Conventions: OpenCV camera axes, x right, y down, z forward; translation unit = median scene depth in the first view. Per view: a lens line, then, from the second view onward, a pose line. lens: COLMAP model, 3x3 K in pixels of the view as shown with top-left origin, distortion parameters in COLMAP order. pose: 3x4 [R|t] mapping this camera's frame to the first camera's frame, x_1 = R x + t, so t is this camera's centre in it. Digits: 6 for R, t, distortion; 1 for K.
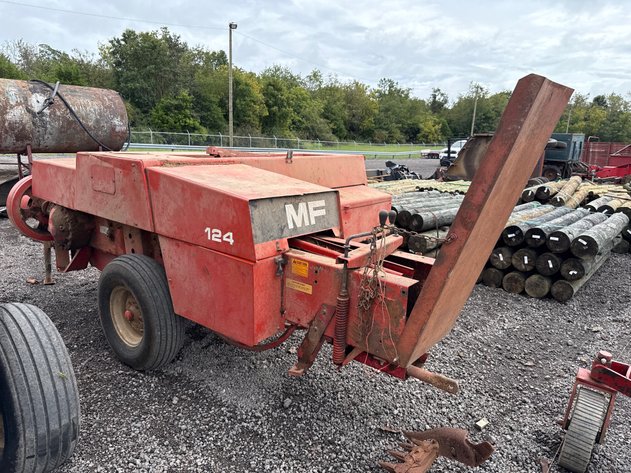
lens RADIAL K [[434.7, 0, 315.5], [0, 434.7, 236.5], [0, 0, 1]] dist [0.079112, -0.100146]
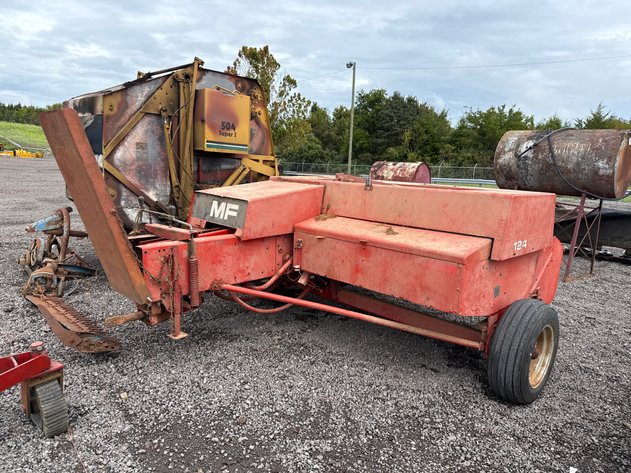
lens RADIAL K [[441.9, 0, 315.3], [0, 441.9, 225.5], [0, 0, 1]] dist [0.001276, -0.000336]
pose [[-0.065532, 0.116402, -0.991038, 0.607974], [-0.265536, 0.955328, 0.129766, -0.118708], [0.961871, 0.271660, -0.031695, 0.582672]]
